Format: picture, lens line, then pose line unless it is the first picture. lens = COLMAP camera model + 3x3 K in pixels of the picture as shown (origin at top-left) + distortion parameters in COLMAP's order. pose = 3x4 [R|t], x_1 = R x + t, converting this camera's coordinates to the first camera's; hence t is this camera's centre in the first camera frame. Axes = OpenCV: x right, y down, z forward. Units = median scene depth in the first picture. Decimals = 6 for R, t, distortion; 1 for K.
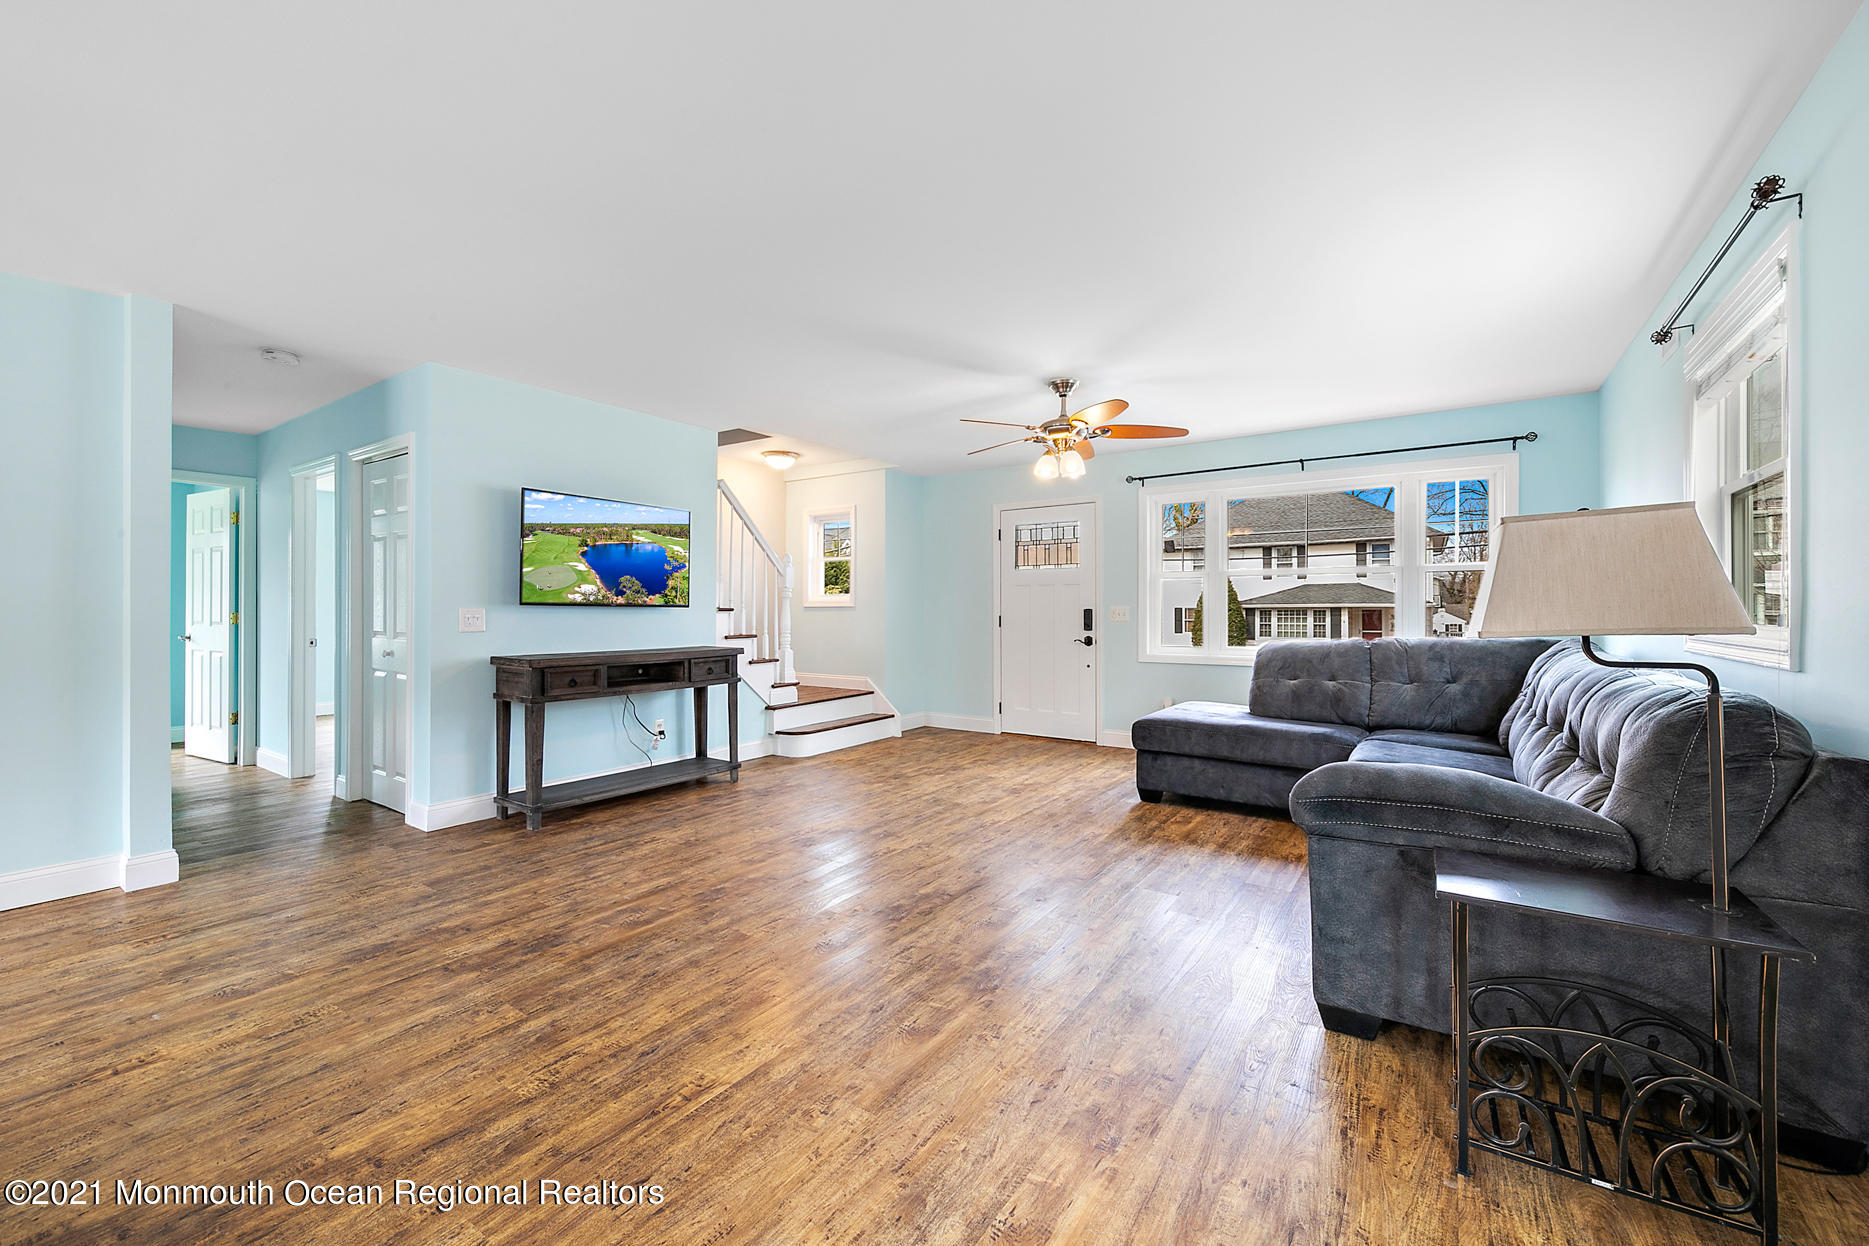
lens RADIAL K [[742.5, 0, 931.7], [0, 742.5, 613.4], [0, 0, 1]] dist [-0.000527, -0.000219]
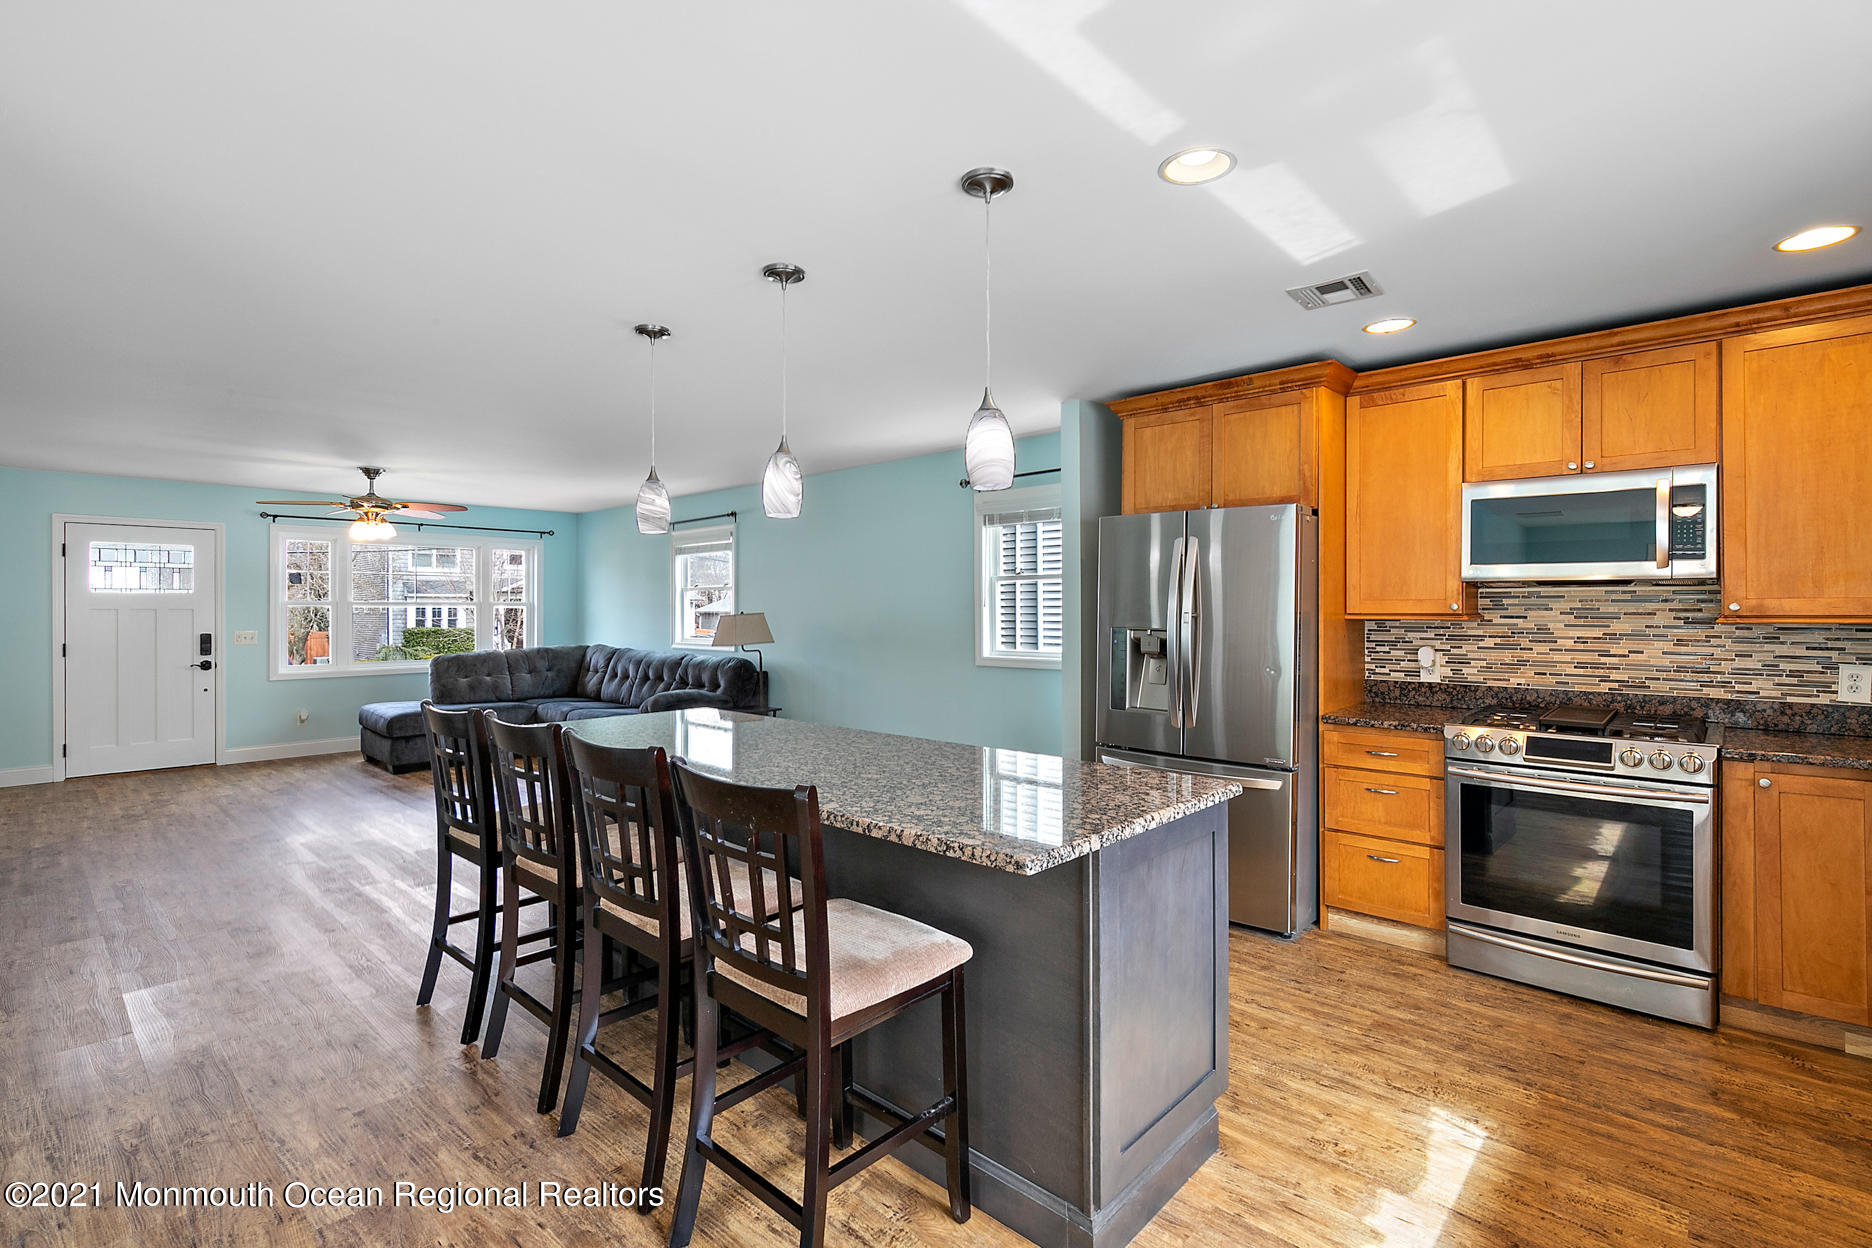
lens RADIAL K [[855.3, 0, 922.3], [0, 855.3, 612.2], [0, 0, 1]] dist [0.001069, -0.003292]
pose [[0.152212, -0.002358, 0.988345, -1.402570], [0.004812, 0.999987, 0.001645, -0.057967], [-0.988336, 0.004506, 0.152221, -0.256838]]
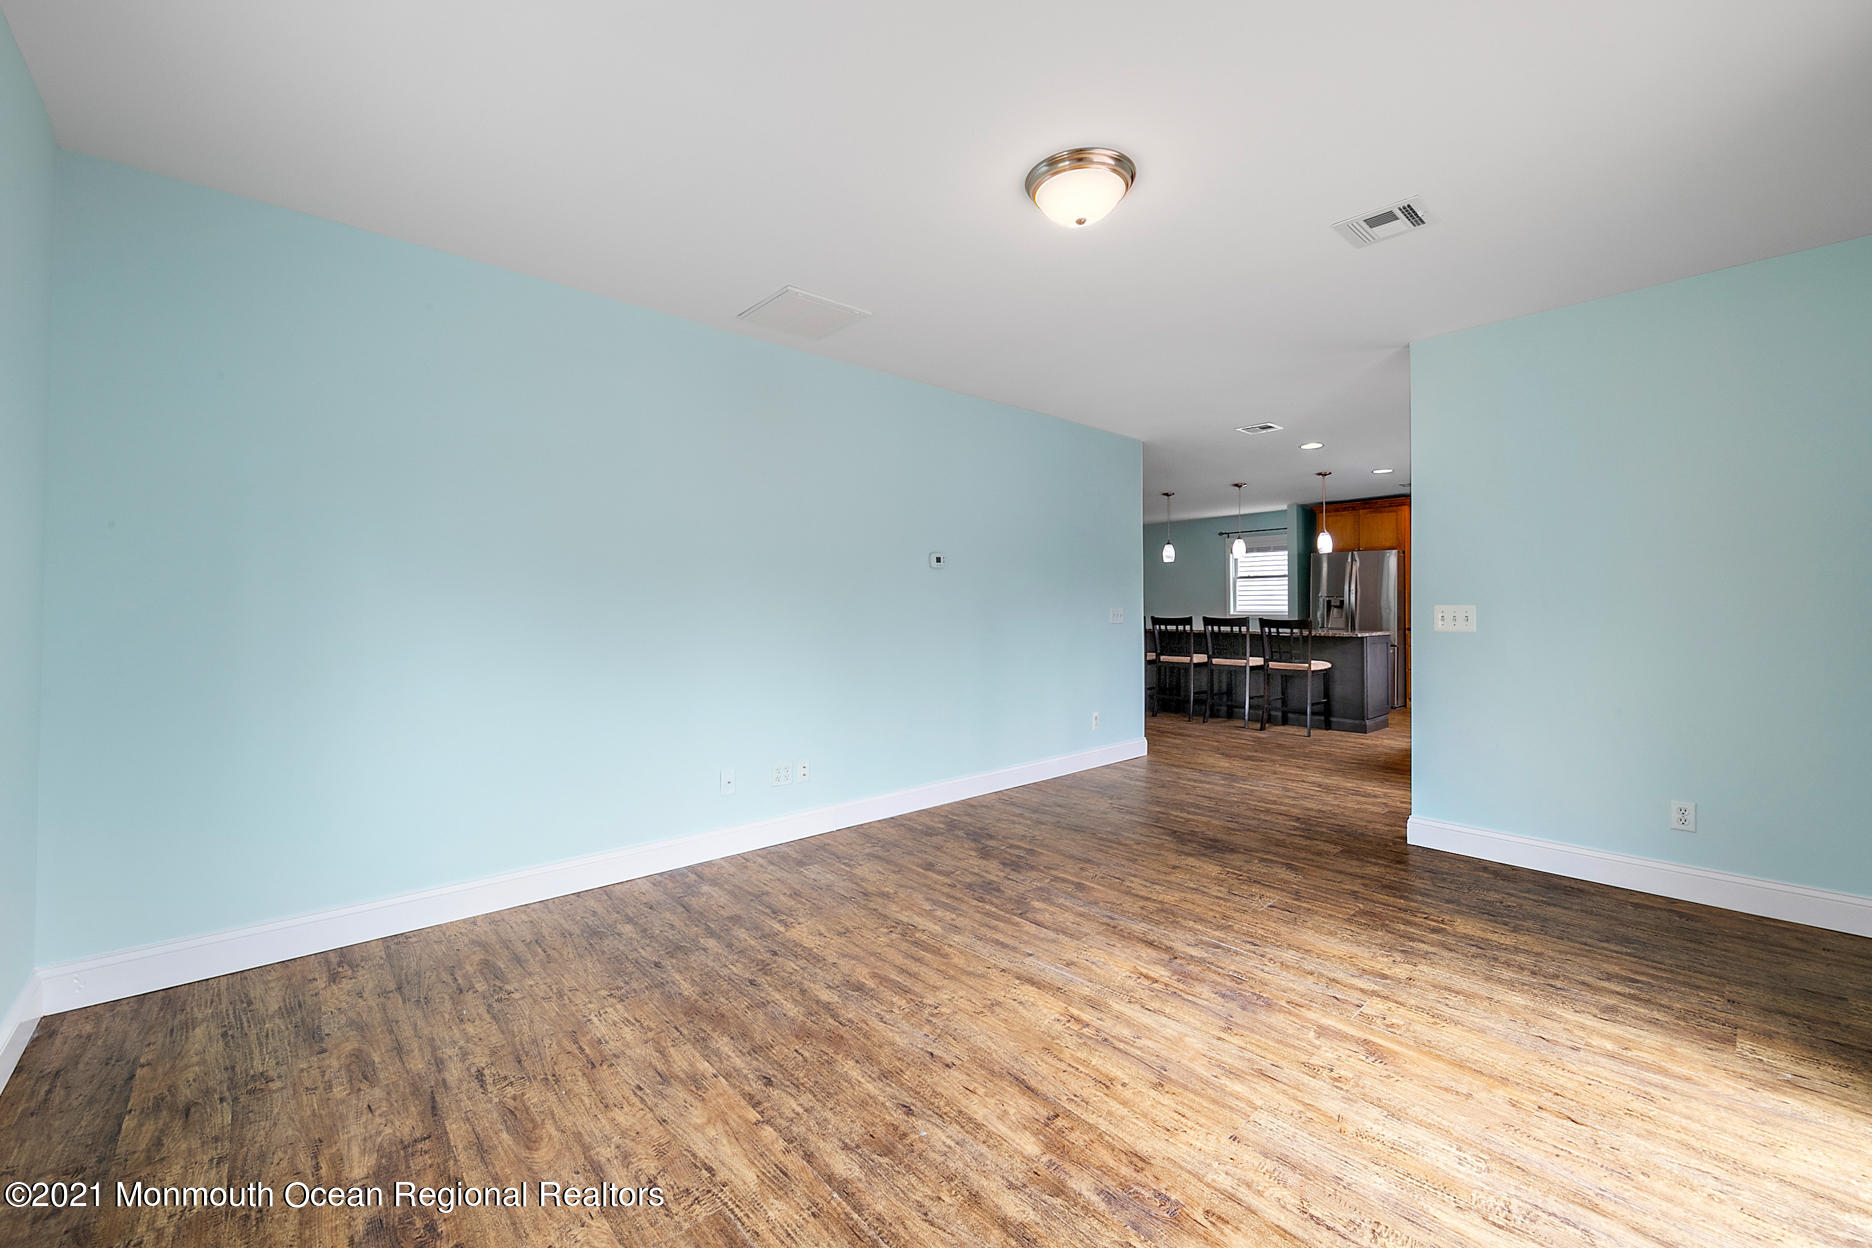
lens RADIAL K [[746.8, 0, 928.9], [0, 746.8, 577.3], [0, 0, 1]] dist [-0.000381, -0.000310]
pose [[0.235610, 0.039789, 0.971033, -2.981948], [0.002103, 0.999138, -0.041451, 0.001839], [-0.971845, 0.011809, 0.235323, 0.342996]]
